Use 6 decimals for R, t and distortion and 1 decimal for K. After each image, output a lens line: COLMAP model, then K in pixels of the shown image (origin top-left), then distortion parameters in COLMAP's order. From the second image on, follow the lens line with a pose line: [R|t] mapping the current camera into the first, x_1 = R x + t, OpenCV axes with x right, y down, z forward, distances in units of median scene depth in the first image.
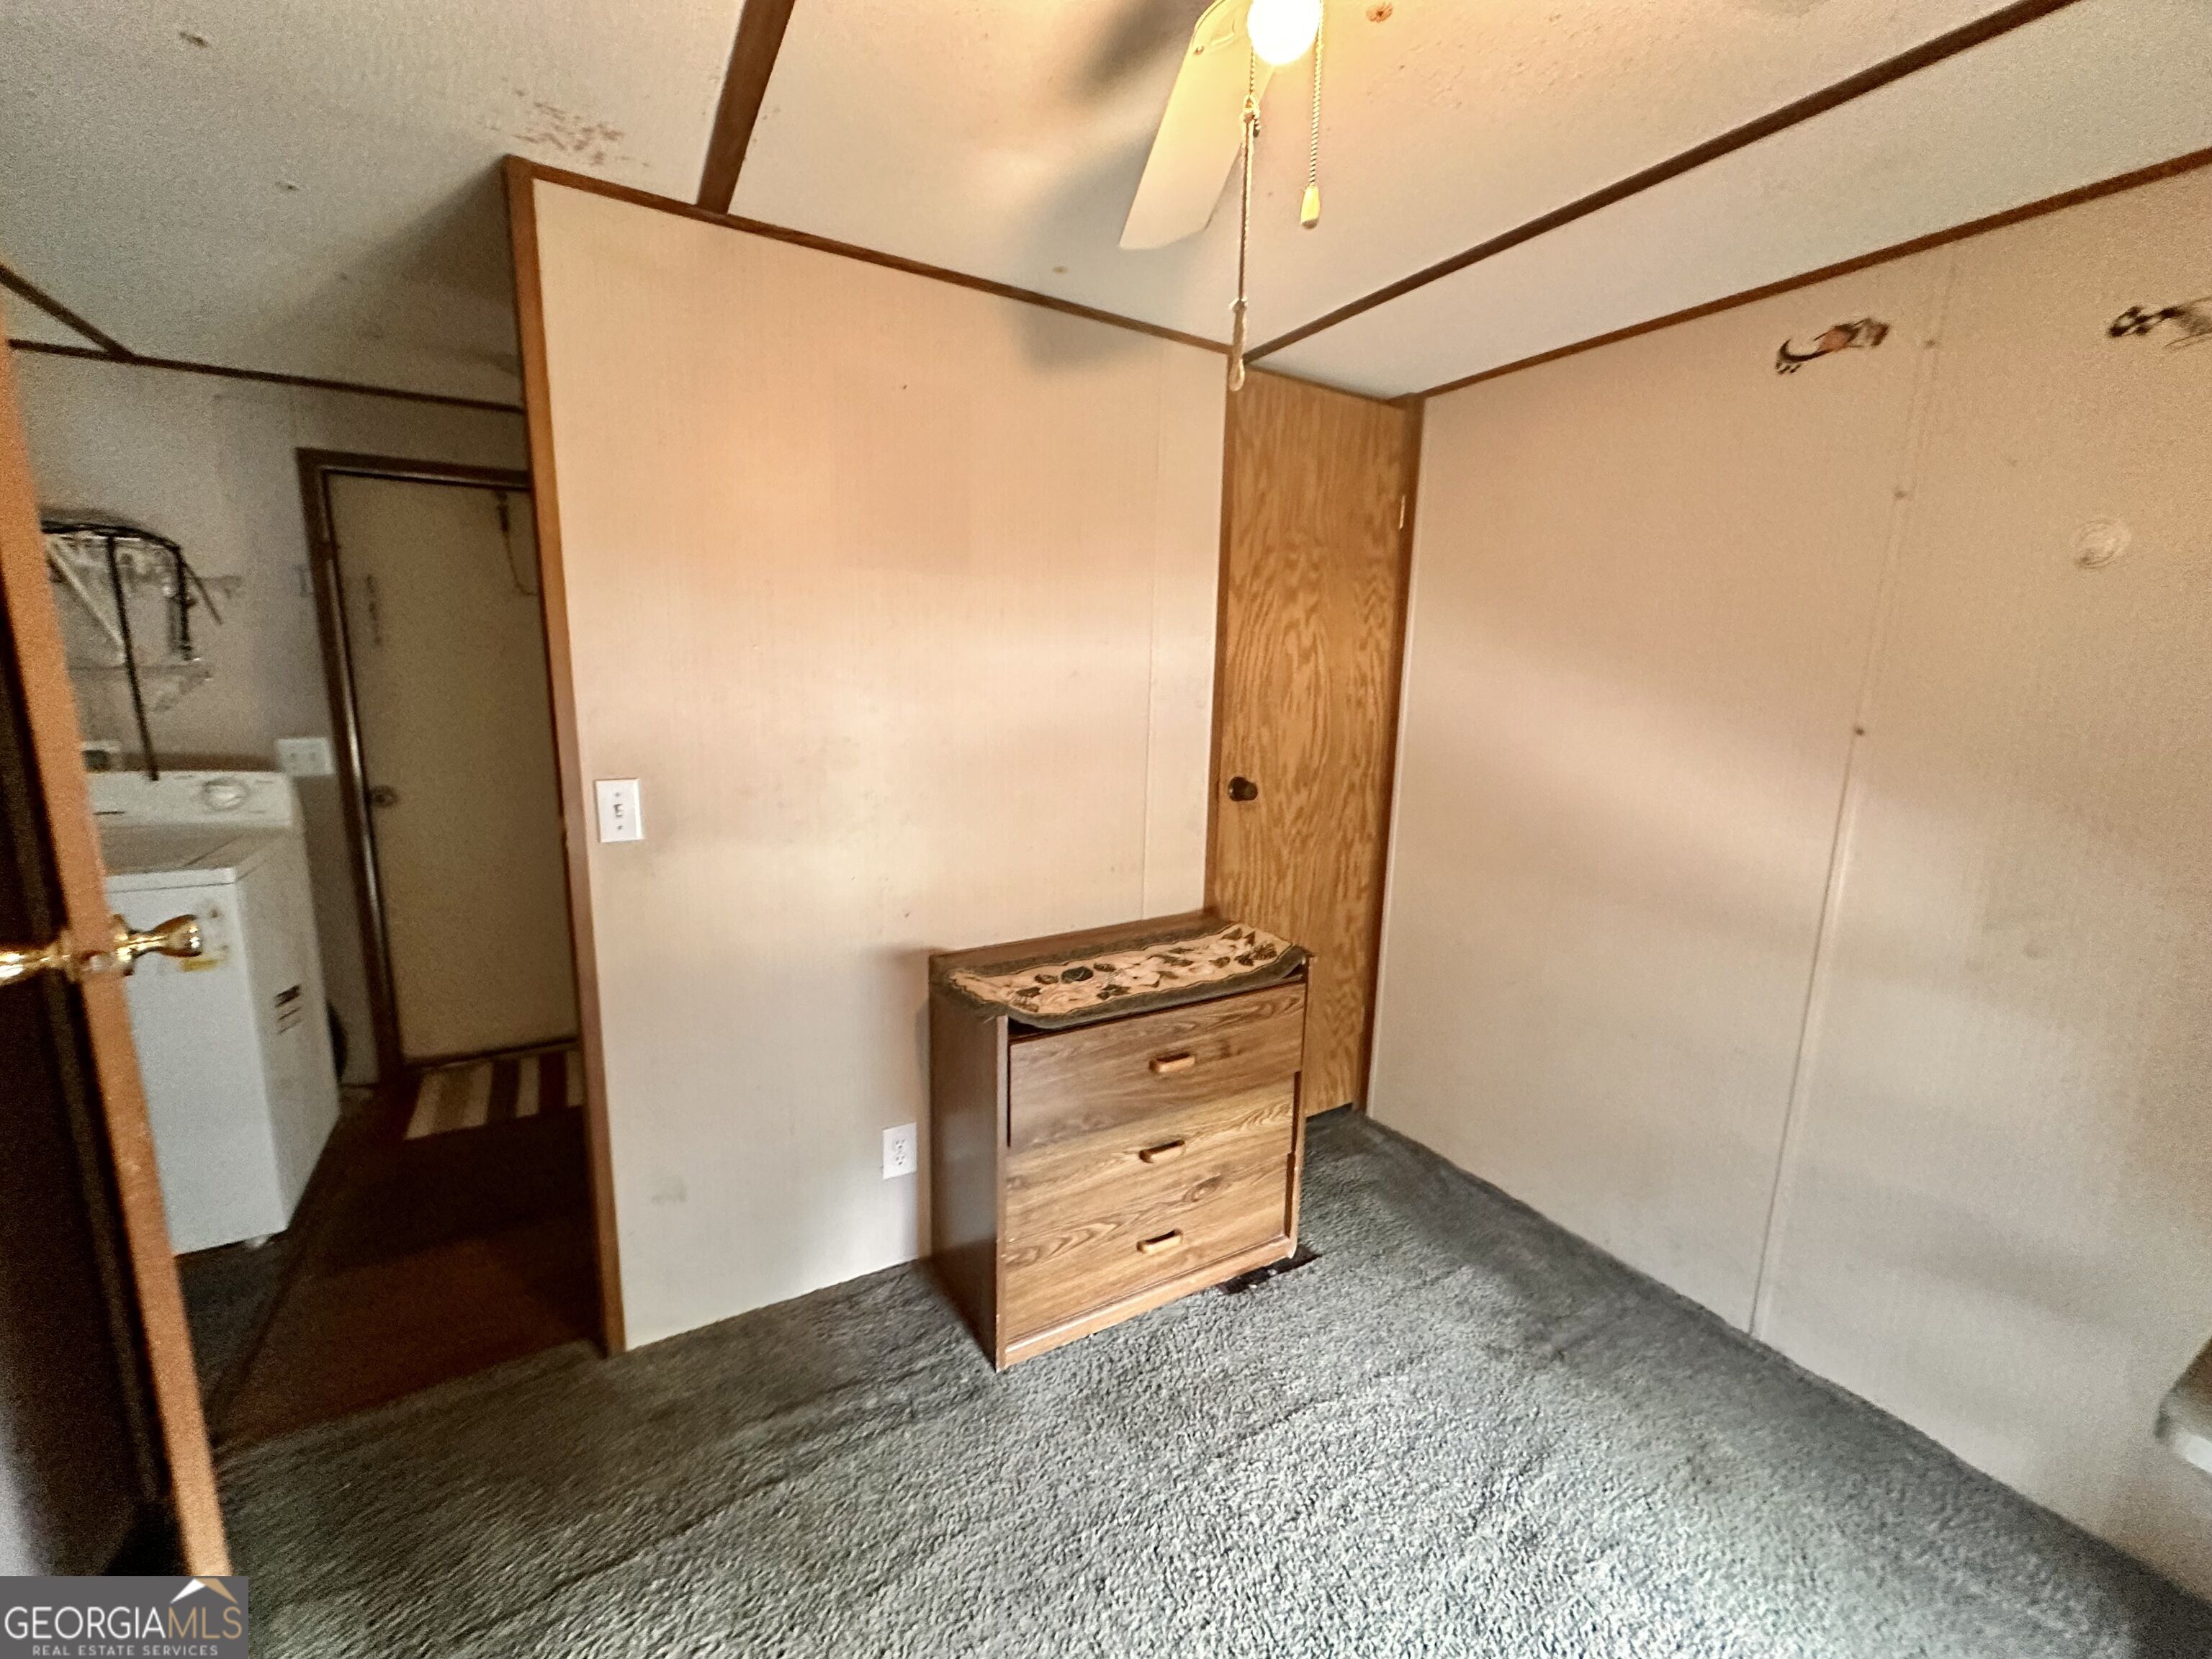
lens RADIAL K [[882.3, 0, 1106.0], [0, 882.3, 829.5], [0, 0, 1]] dist [-0.001877, -0.000186]
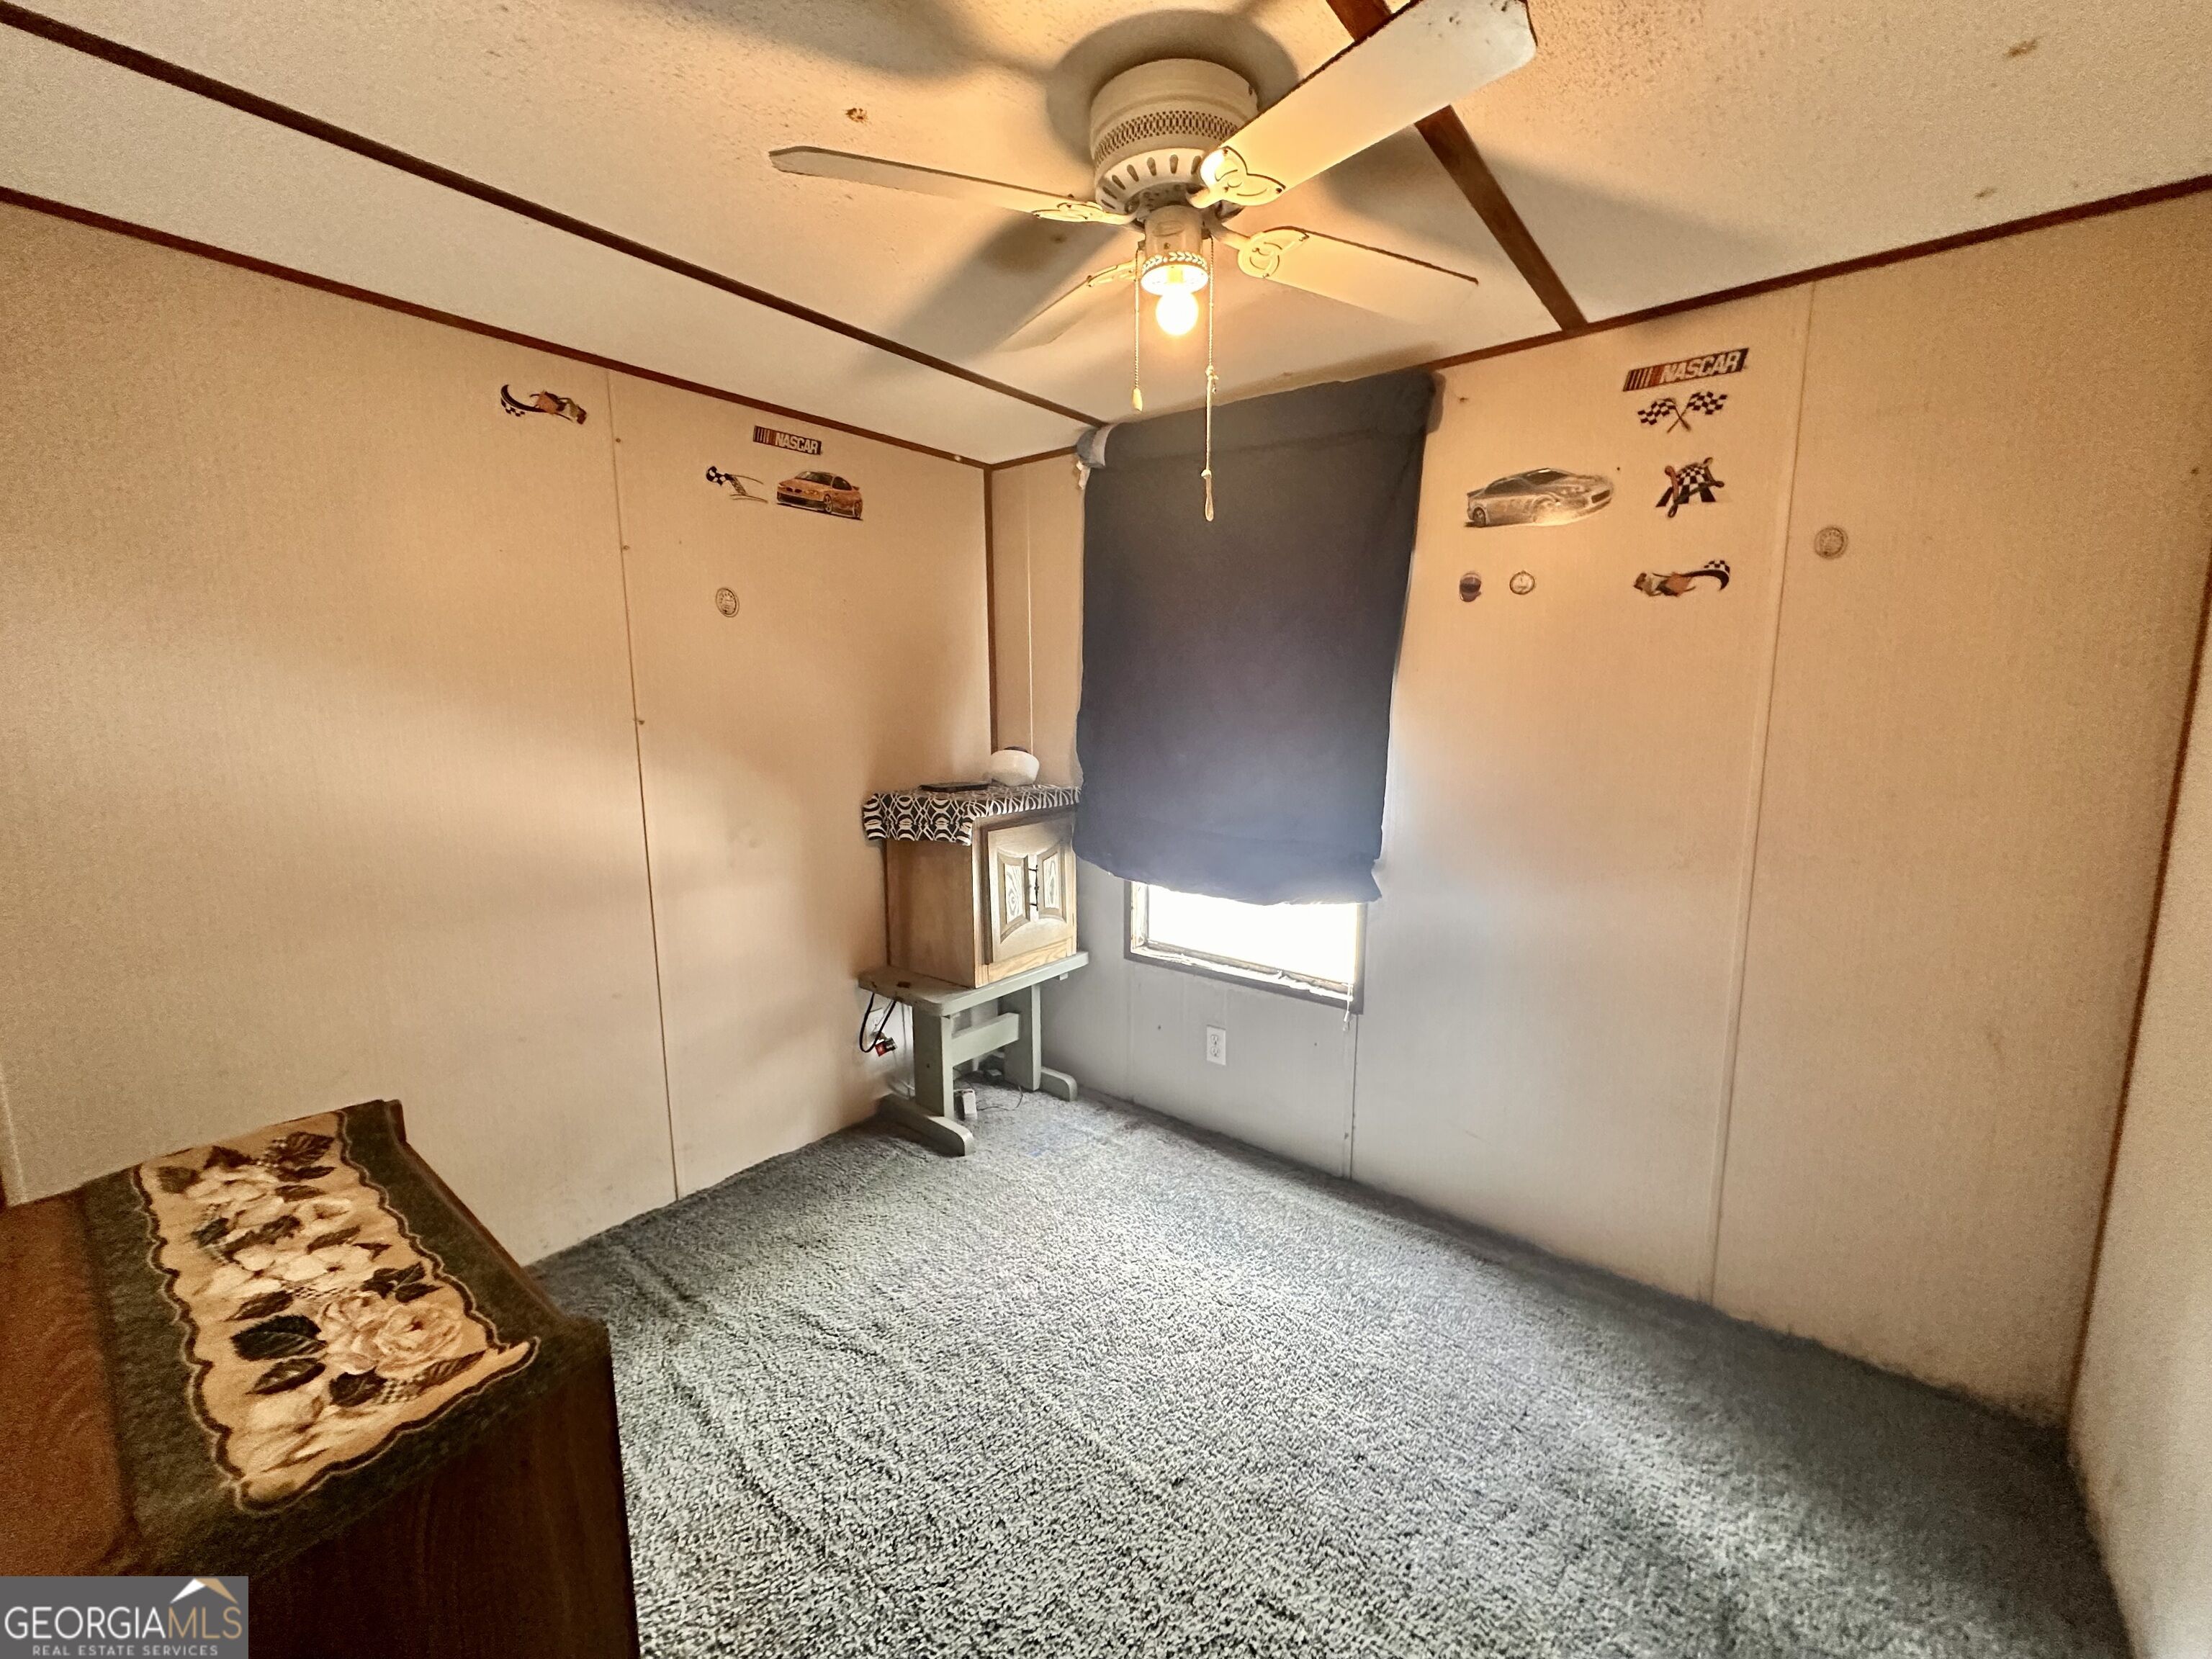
lens RADIAL K [[882.3, 0, 1106.0], [0, 882.3, 829.5], [0, 0, 1]] dist [-0.001877, -0.000186]
pose [[-0.354506, -0.155253, 0.922075, -0.580987], [0.164537, 0.960375, 0.224961, -0.123256], [-0.920464, 0.231466, -0.314914, 0.717367]]
